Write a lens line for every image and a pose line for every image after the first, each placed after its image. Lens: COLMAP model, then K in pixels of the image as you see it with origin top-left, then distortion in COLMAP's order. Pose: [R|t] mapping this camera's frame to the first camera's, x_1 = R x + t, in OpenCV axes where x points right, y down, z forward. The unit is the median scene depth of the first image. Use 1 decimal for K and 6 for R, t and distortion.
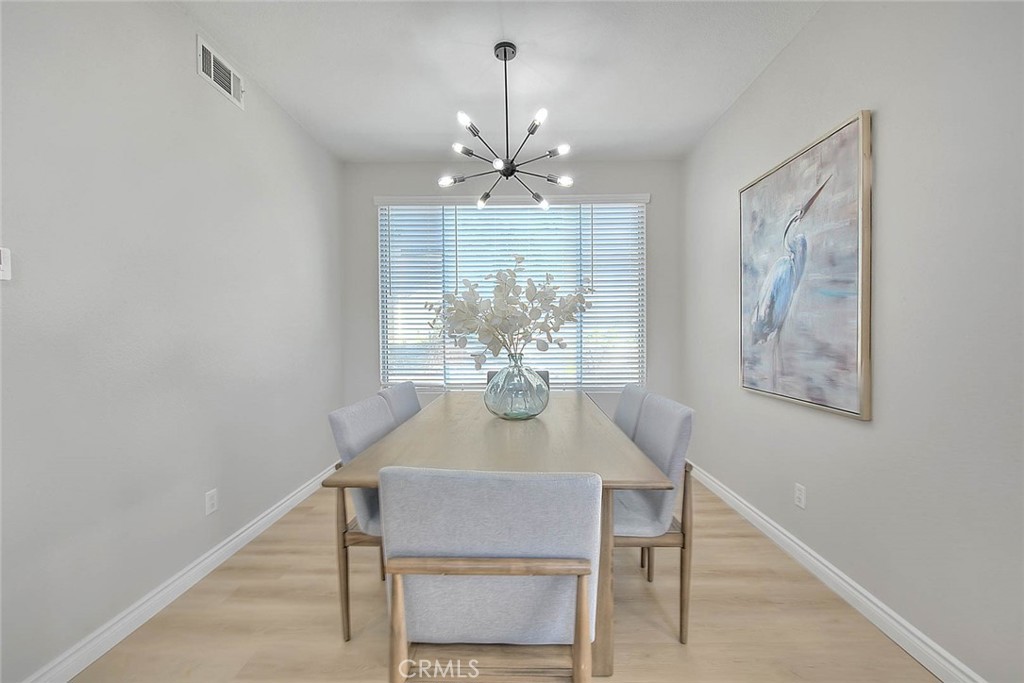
lens RADIAL K [[425.7, 0, 509.1], [0, 425.7, 336.6], [0, 0, 1]] dist [-0.001084, -0.003291]
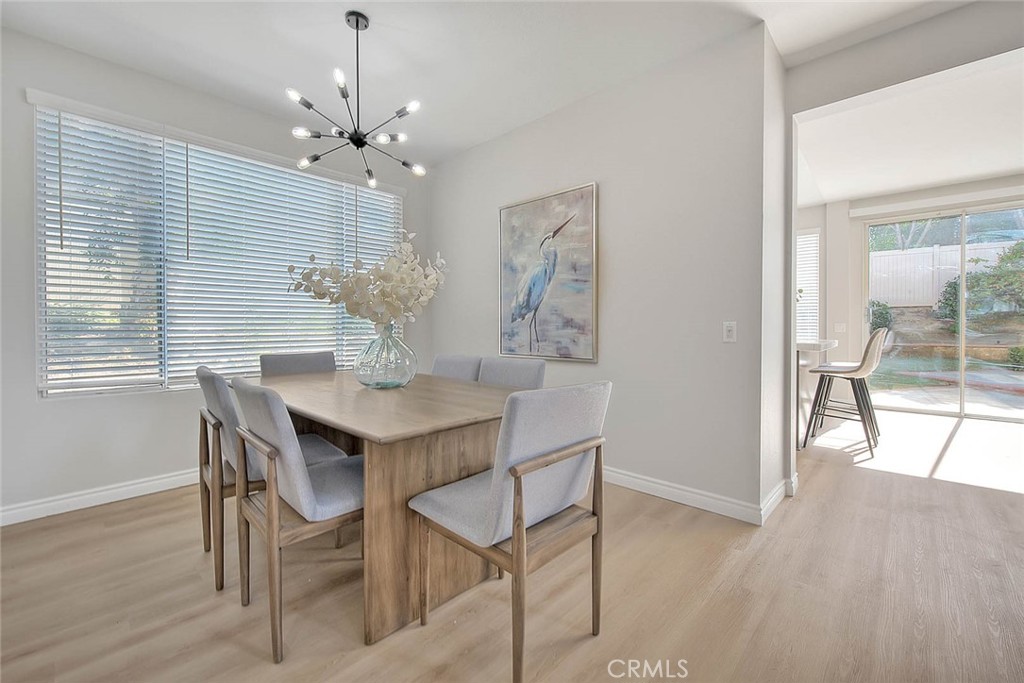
lens RADIAL K [[425.7, 0, 520.6], [0, 425.7, 329.0], [0, 0, 1]] dist [-0.001084, -0.003291]
pose [[0.668740, -0.000419, 0.743496, -0.522437], [0.002764, 0.999994, -0.001924, 0.052403], [-0.743491, 0.003342, 0.668737, 0.063852]]
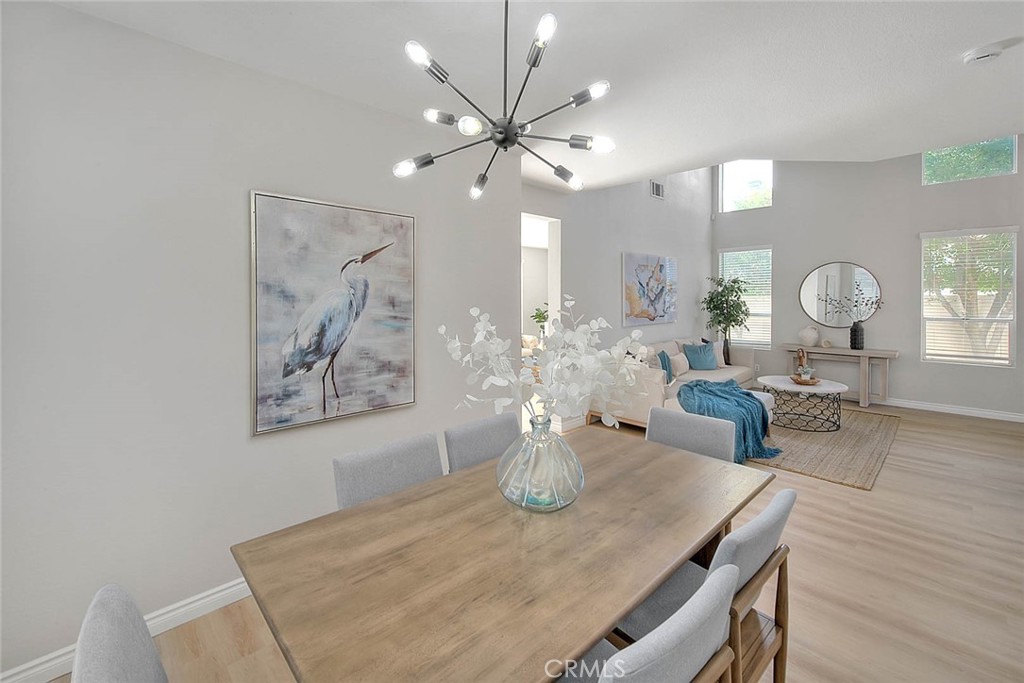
lens RADIAL K [[425.7, 0, 518.8], [0, 425.7, 305.9], [0, 0, 1]] dist [-0.001084, -0.003291]
pose [[-0.711940, -0.002437, 0.702236, -0.481433], [0.011503, 0.999819, 0.015132, -0.164882], [-0.702146, 0.018851, -0.711783, 1.536084]]
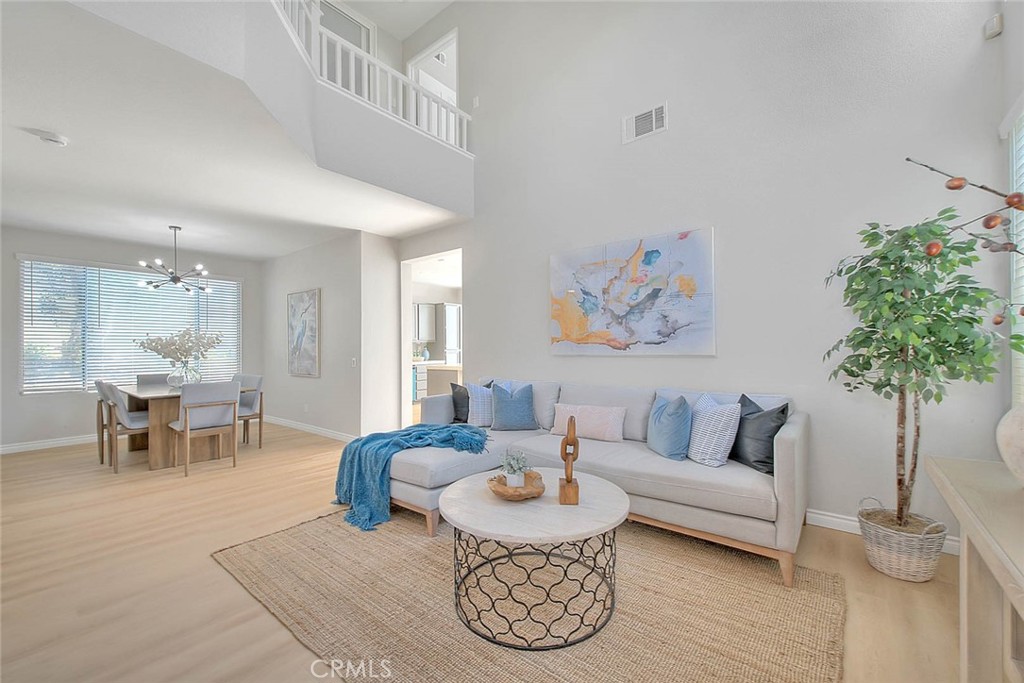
lens RADIAL K [[425.7, 0, 526.5], [0, 425.7, 343.6], [0, 0, 1]] dist [-0.001084, -0.003291]
pose [[0.598827, 0.006094, 0.800856, -0.733987], [0.008284, 0.999870, -0.013803, -0.011287], [-0.800836, 0.014900, 0.598698, -1.943859]]
